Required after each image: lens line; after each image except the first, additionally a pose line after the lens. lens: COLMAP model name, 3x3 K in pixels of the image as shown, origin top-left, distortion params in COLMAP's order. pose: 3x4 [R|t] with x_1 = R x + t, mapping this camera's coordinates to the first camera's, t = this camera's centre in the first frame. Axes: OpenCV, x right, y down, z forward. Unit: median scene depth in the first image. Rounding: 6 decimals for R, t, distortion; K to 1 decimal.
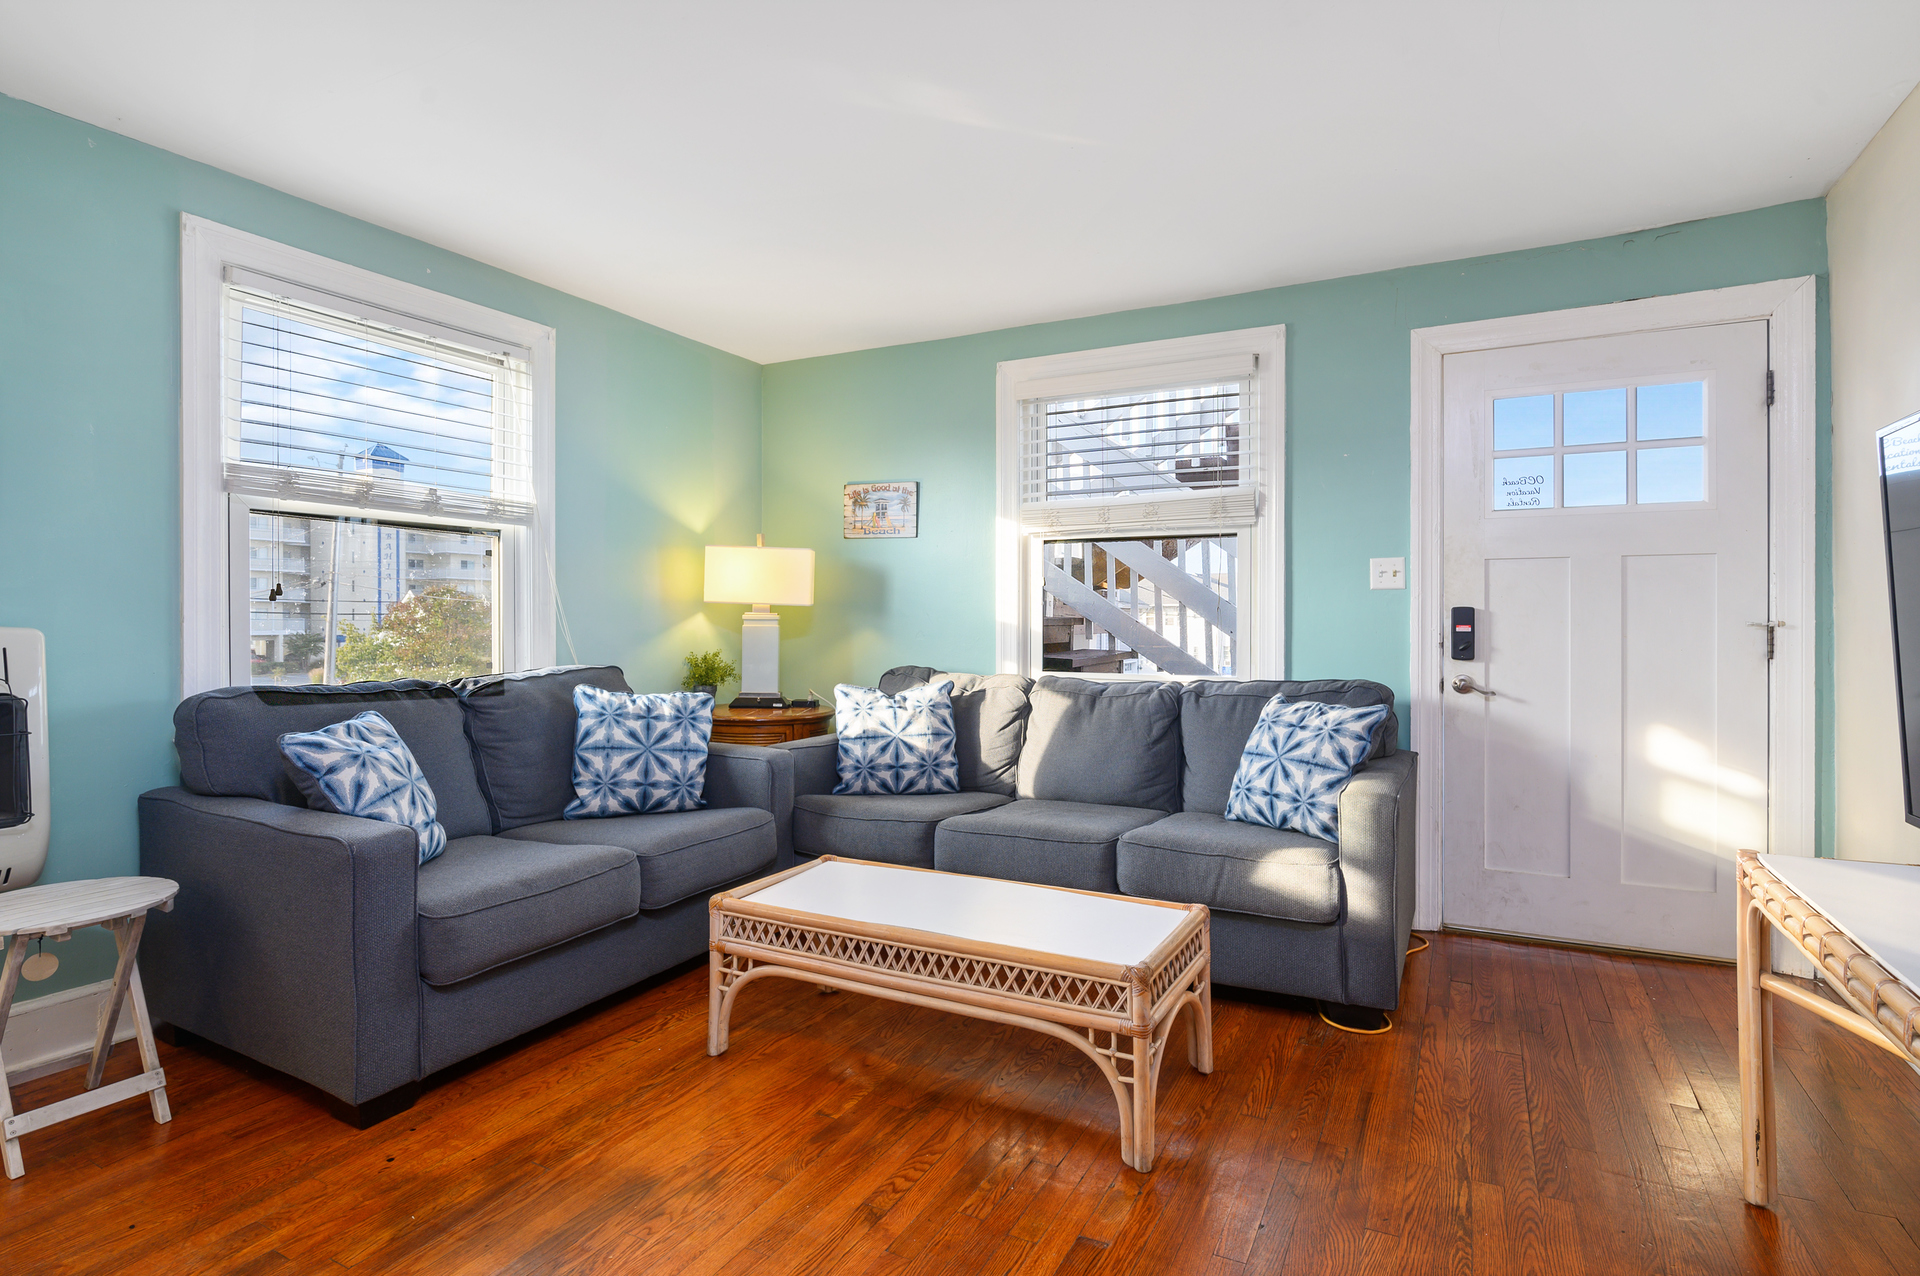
lens RADIAL K [[964.3, 0, 1016.6], [0, 964.3, 620.3], [0, 0, 1]] dist [-0.016043, -0.000258]
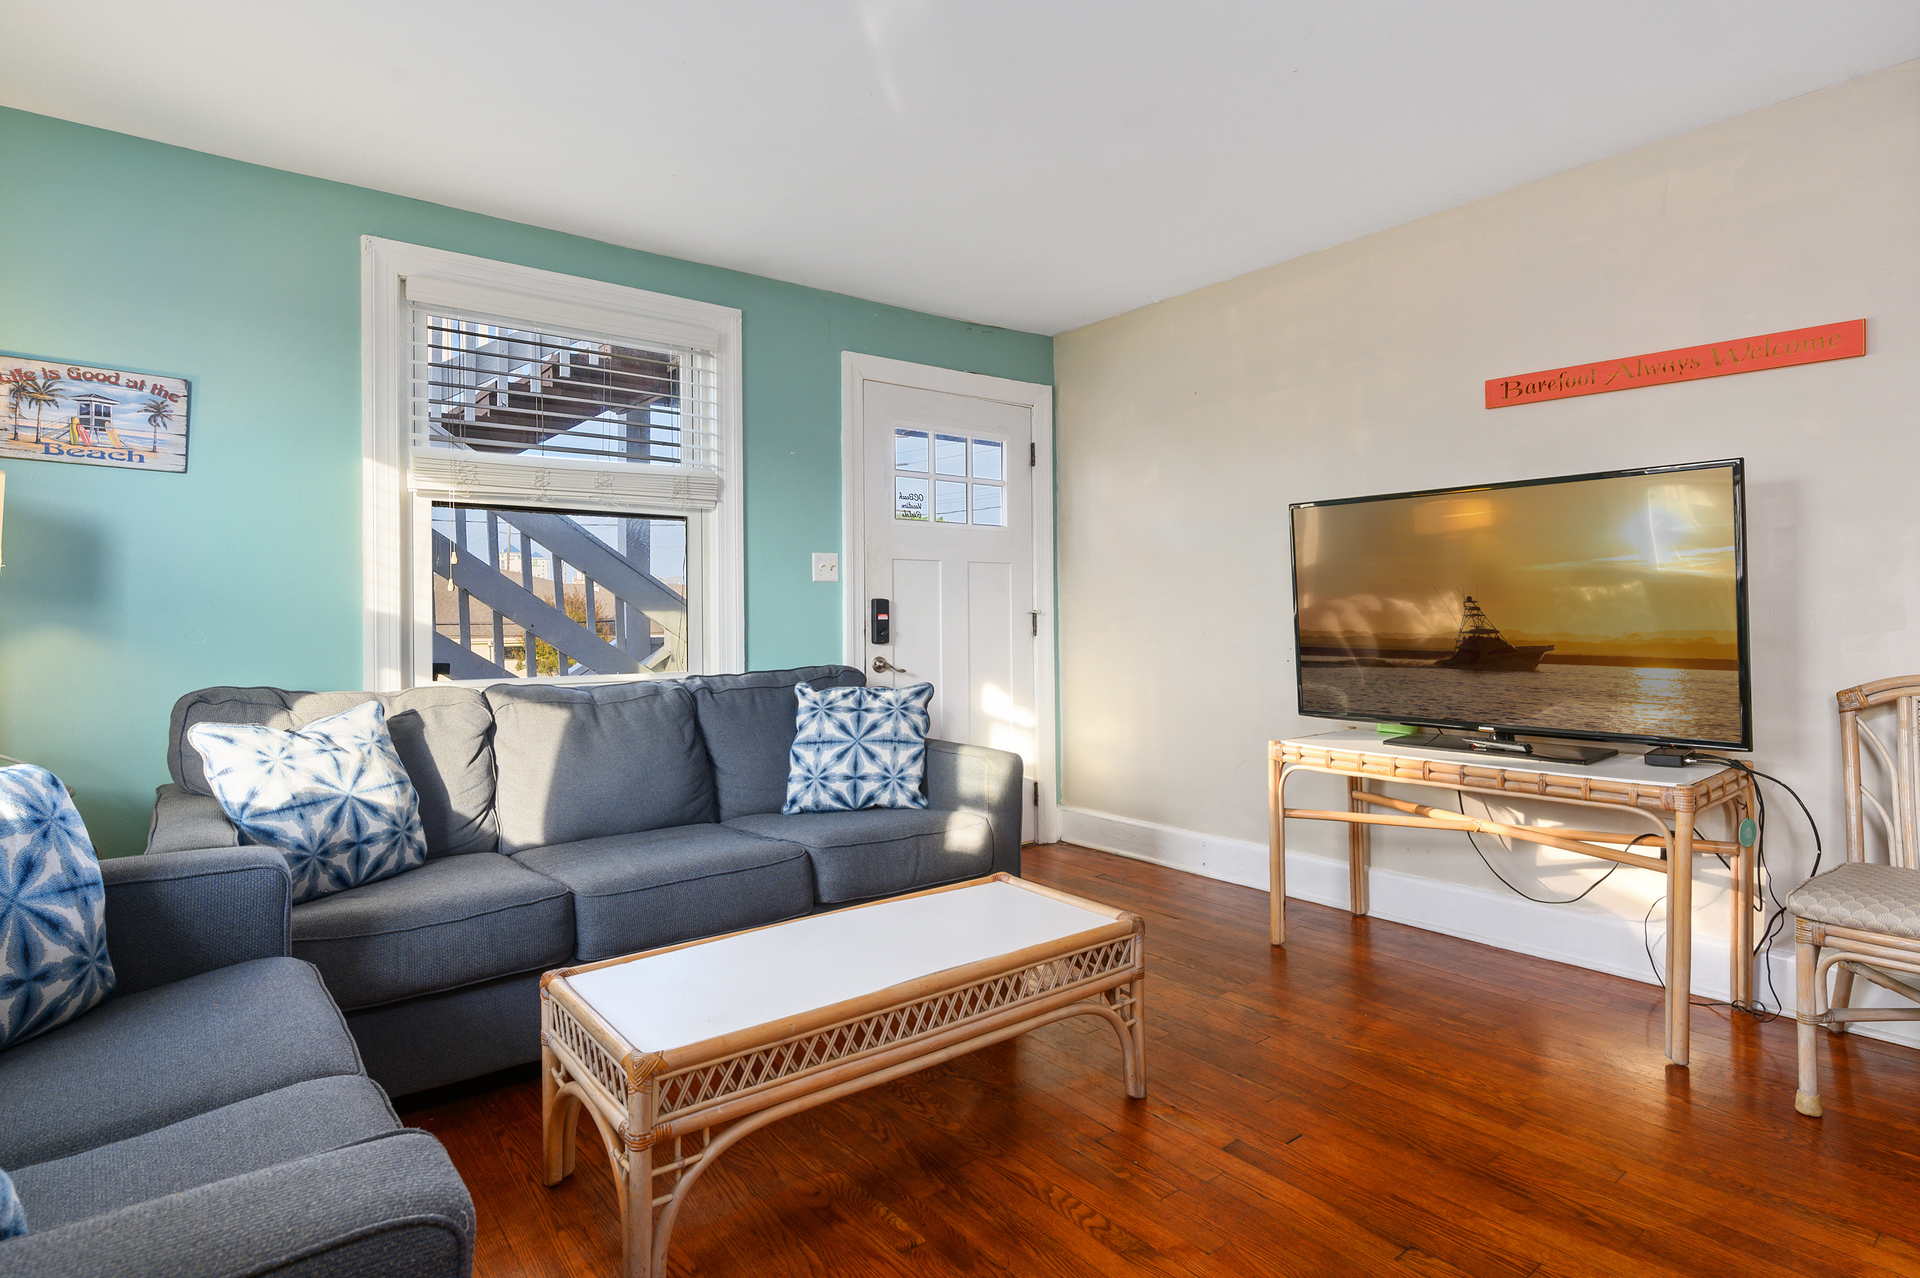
lens RADIAL K [[964.3, 0, 982.7], [0, 964.3, 597.7], [0, 0, 1]] dist [-0.016043, -0.000258]
pose [[0.426860, 0.010235, 0.904260, -0.527878], [0.002050, 0.999922, -0.012285, 0.000132], [-0.904315, 0.007097, 0.426806, 0.368673]]
